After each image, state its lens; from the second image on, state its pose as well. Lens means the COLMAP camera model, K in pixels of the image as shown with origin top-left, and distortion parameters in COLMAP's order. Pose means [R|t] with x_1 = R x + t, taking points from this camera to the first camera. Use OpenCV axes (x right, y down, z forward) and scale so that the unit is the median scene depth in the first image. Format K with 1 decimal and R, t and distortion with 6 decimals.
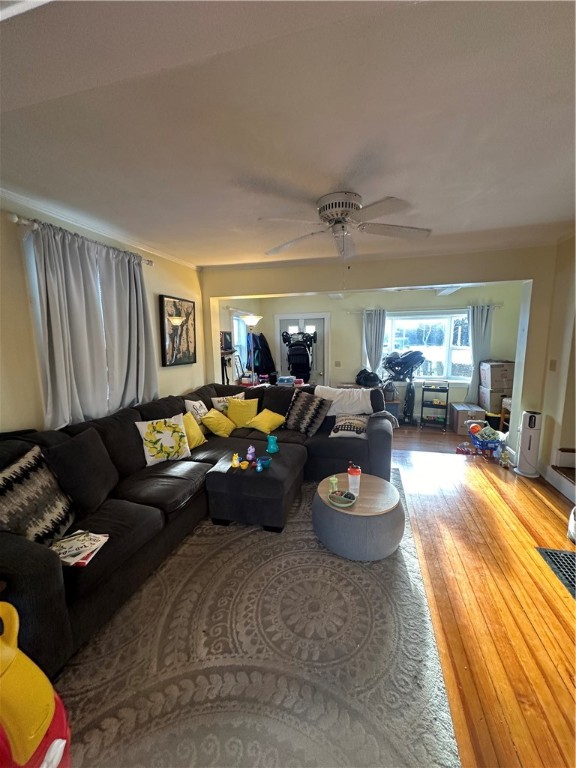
lens RADIAL K [[309.3, 0, 288.0], [0, 309.3, 383.6], [0, 0, 1]] dist [0.001968, 0.000181]
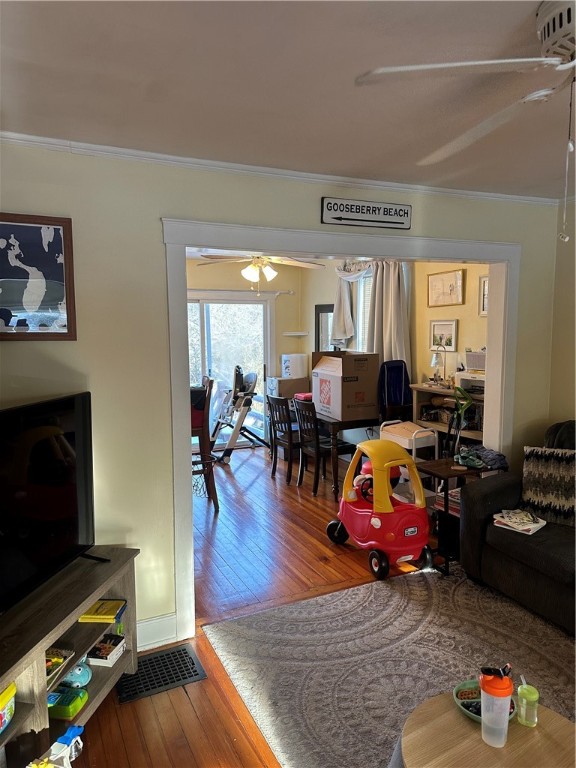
lens RADIAL K [[535.2, 0, 287.7], [0, 535.2, 387.1], [0, 0, 1]] dist [0.103599, -0.005558]
pose [[-0.755483, 0.096153, -0.648074, 1.274412], [-0.071509, 0.971161, 0.227449, -0.366814], [0.651254, 0.218177, -0.726820, 1.866042]]
